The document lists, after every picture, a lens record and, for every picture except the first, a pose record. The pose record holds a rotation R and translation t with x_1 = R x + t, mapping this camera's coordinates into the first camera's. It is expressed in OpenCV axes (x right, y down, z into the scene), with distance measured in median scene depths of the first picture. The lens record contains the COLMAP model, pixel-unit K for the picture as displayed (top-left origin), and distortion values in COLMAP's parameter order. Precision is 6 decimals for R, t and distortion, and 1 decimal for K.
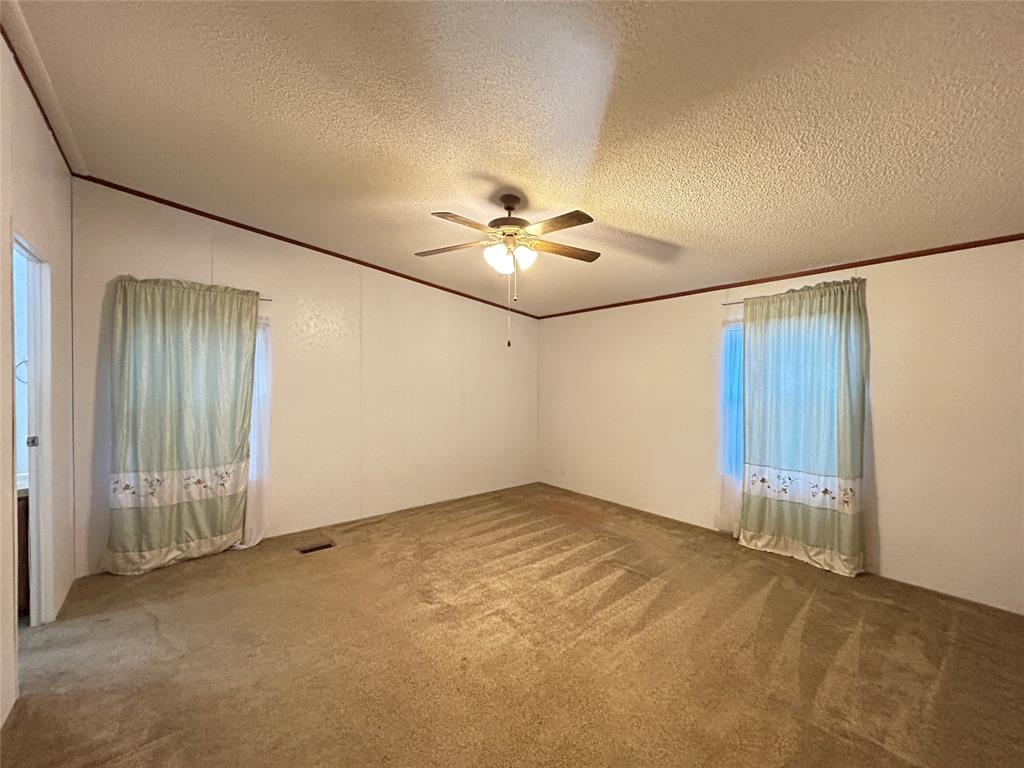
lens RADIAL K [[416.6, 0, 511.0], [0, 416.6, 383.6], [0, 0, 1]] dist [-0.001099, -0.001540]
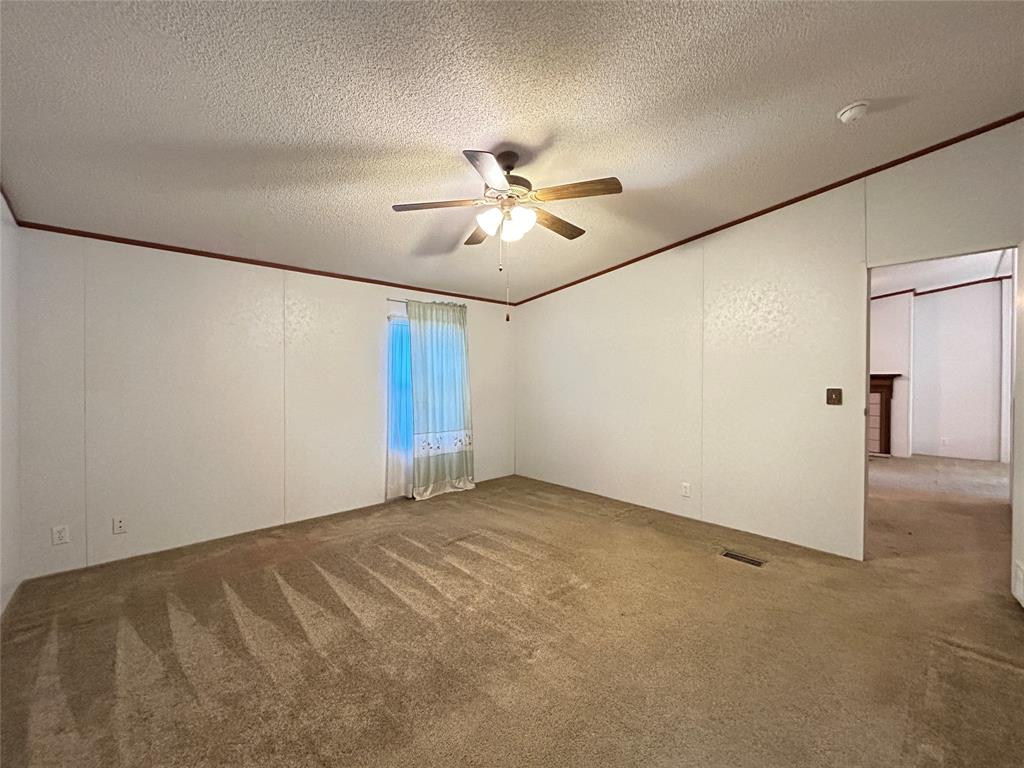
lens RADIAL K [[416.6, 0, 511.1], [0, 416.6, 383.5], [0, 0, 1]] dist [-0.001099, -0.001540]
pose [[-0.064400, -0.014821, 0.997814, -0.708618], [0.006529, 0.999862, 0.015273, 0.024959], [-0.997903, 0.007499, -0.064294, 0.823668]]
